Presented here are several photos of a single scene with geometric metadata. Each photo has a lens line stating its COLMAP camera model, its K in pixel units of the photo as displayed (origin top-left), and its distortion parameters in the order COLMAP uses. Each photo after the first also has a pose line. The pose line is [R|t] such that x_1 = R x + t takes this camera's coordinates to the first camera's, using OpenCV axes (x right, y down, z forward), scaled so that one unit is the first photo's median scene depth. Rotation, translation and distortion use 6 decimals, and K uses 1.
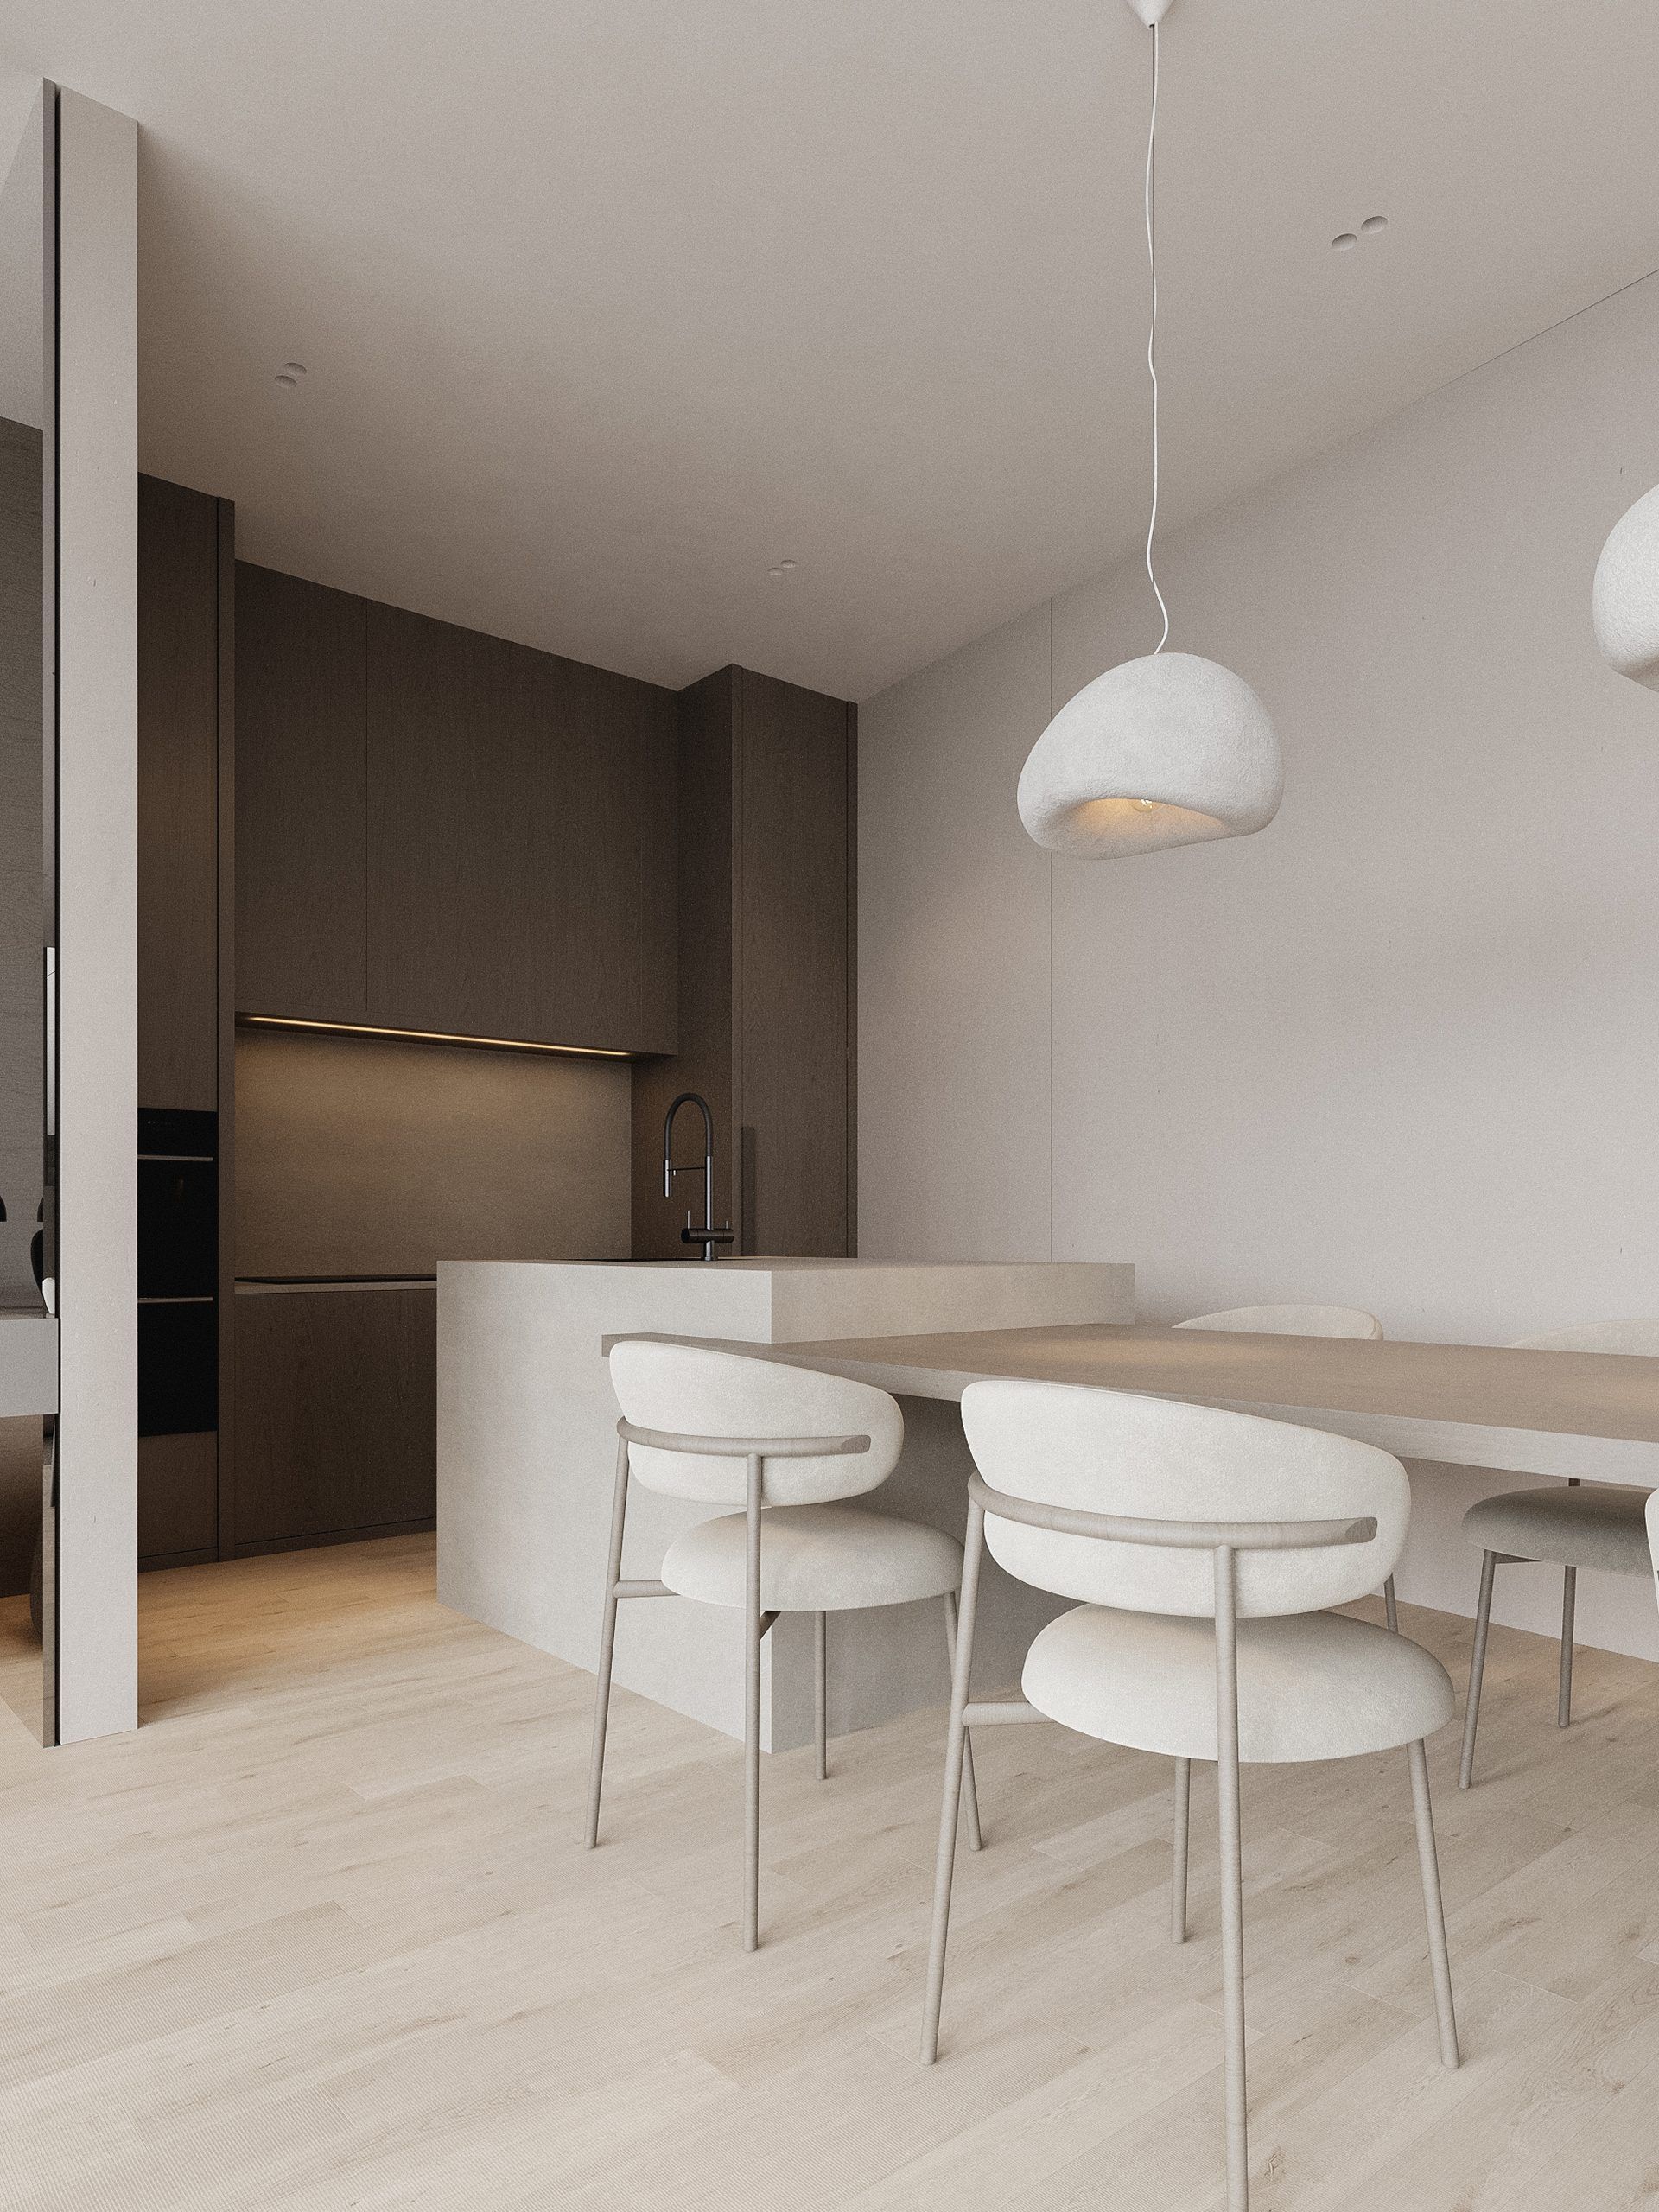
lens RADIAL K [[1419.2, 0, 829.5], [0, 1419.2, 1106.0], [0, 0, 1]] dist [0.001995, -0.000900]
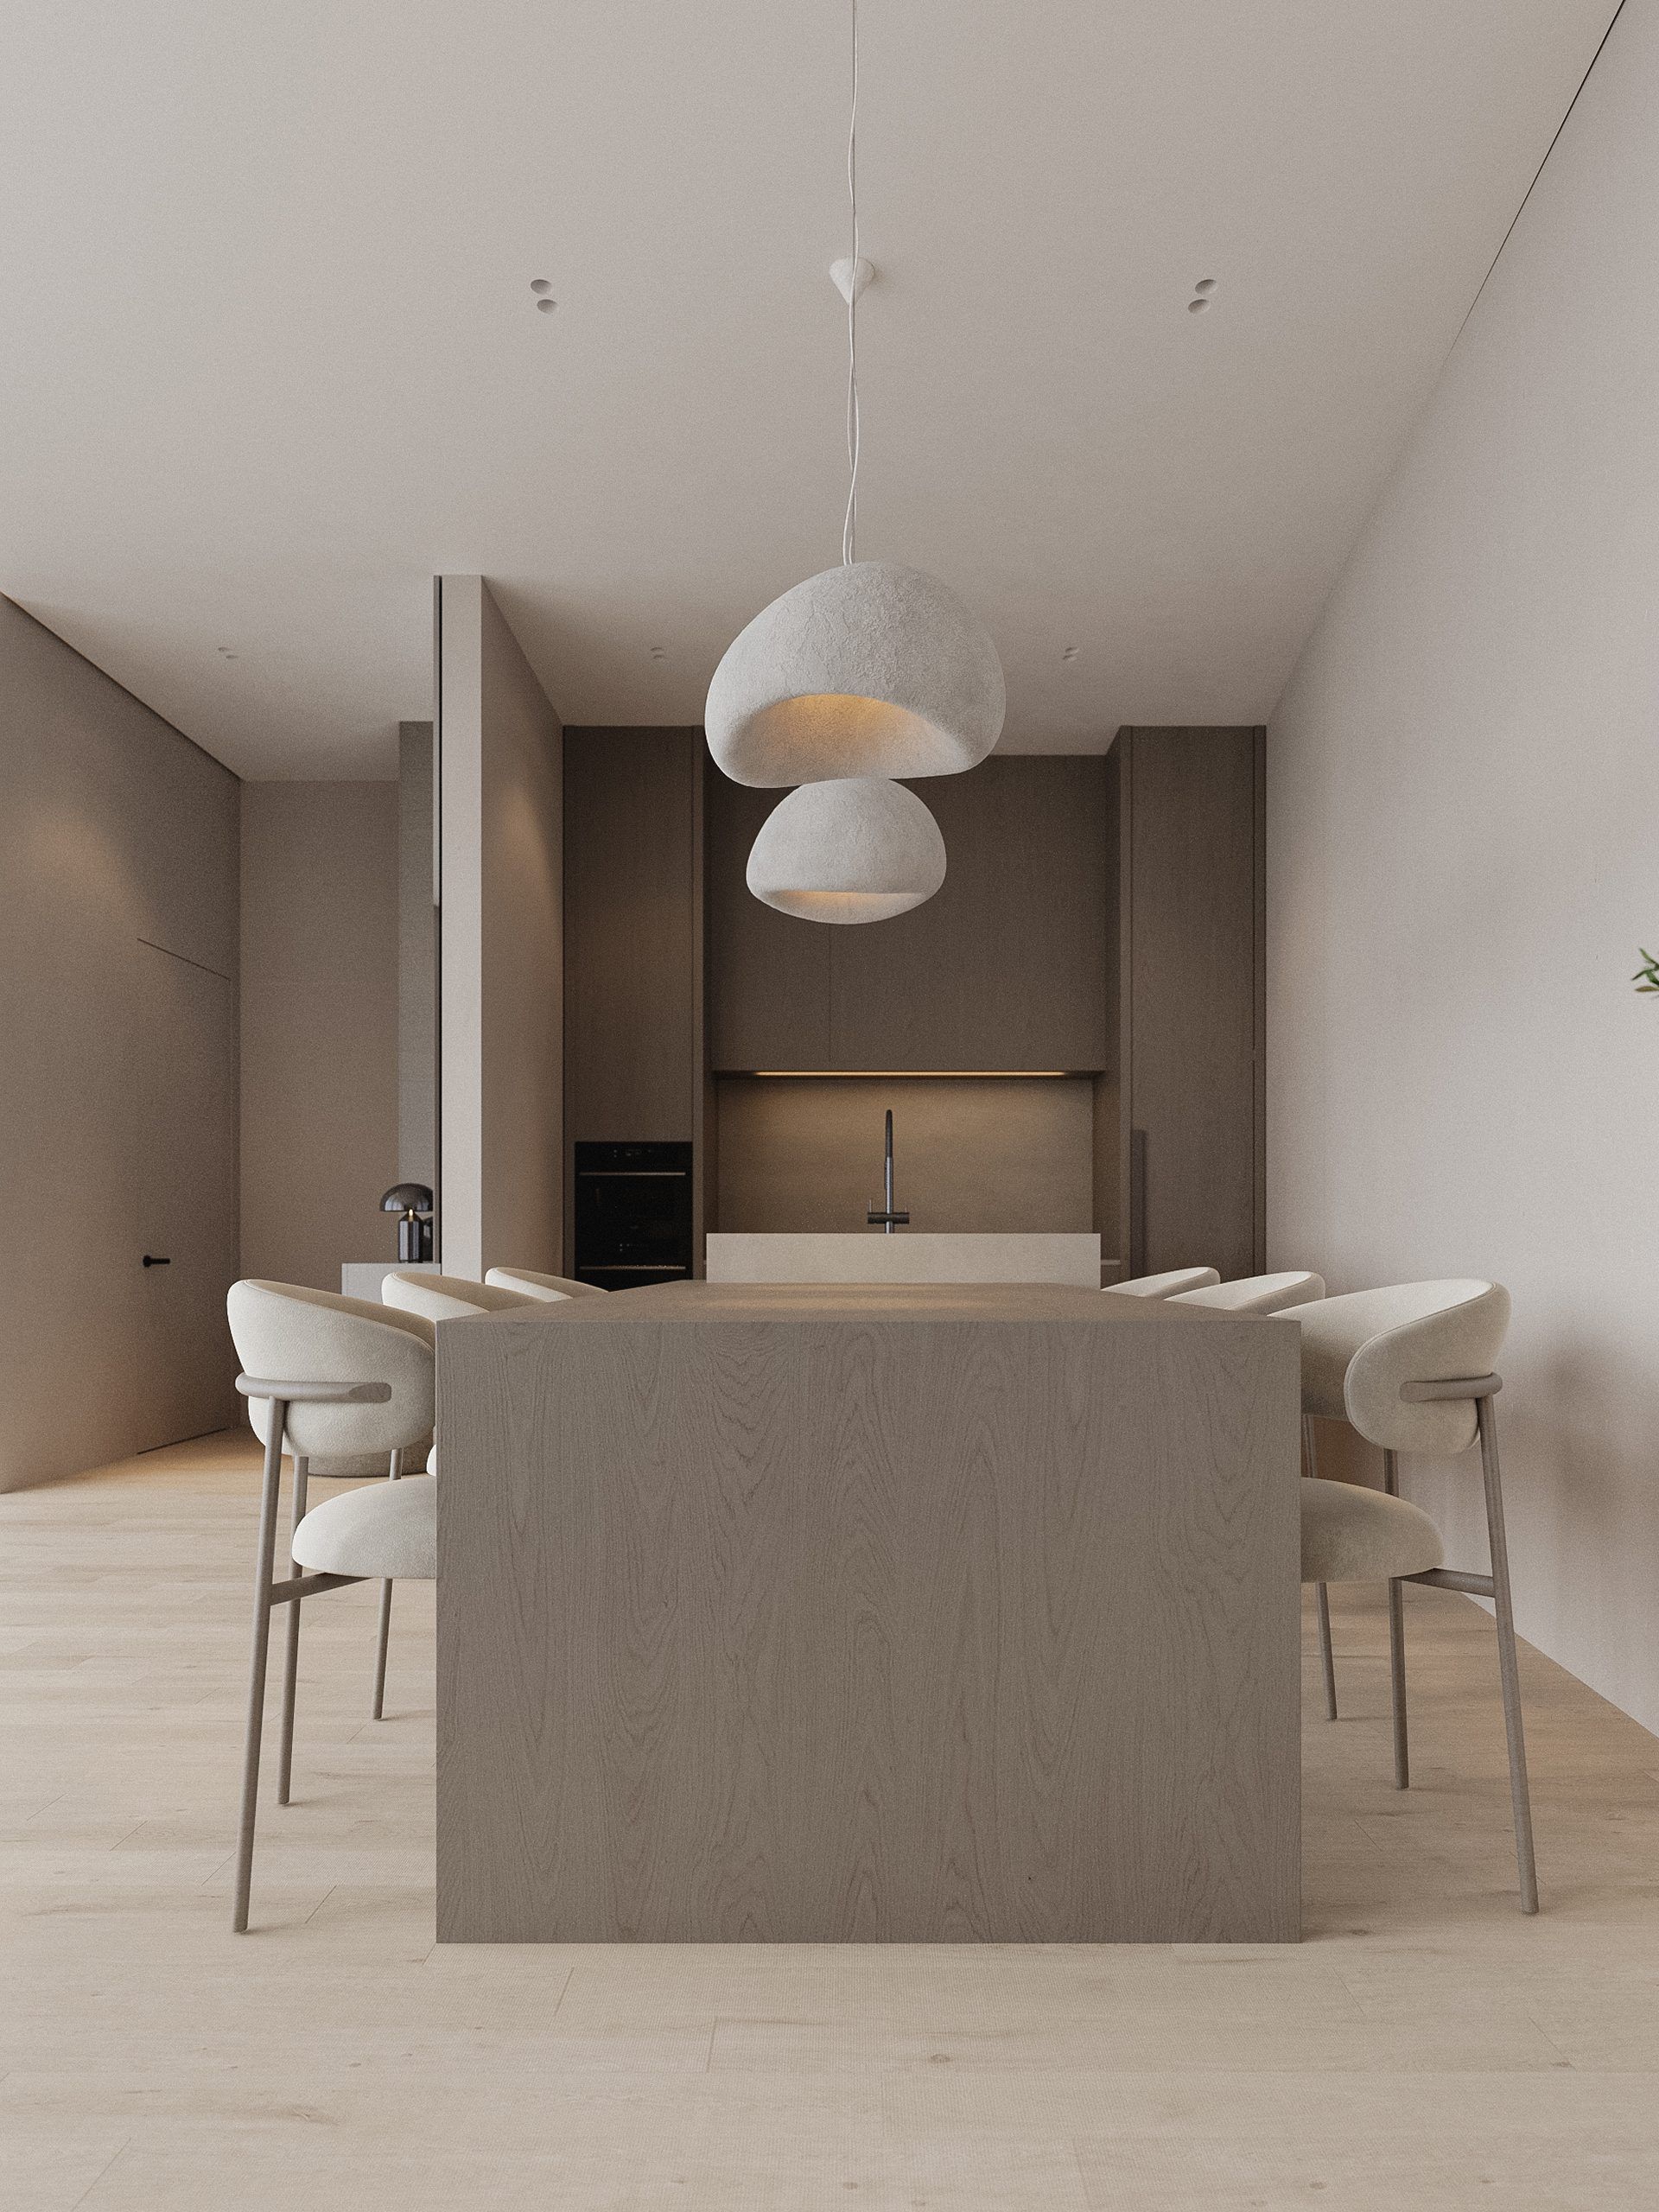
lens RADIAL K [[1419.2, 0, 829.5], [0, 1419.2, 1106.0], [0, 0, 1]] dist [0.001995, -0.000900]
pose [[0.750496, -0.064648, -0.657705, 0.503258], [0.056728, 0.997833, -0.033350, 0.019166], [0.658436, -0.012282, 0.752537, -0.016838]]
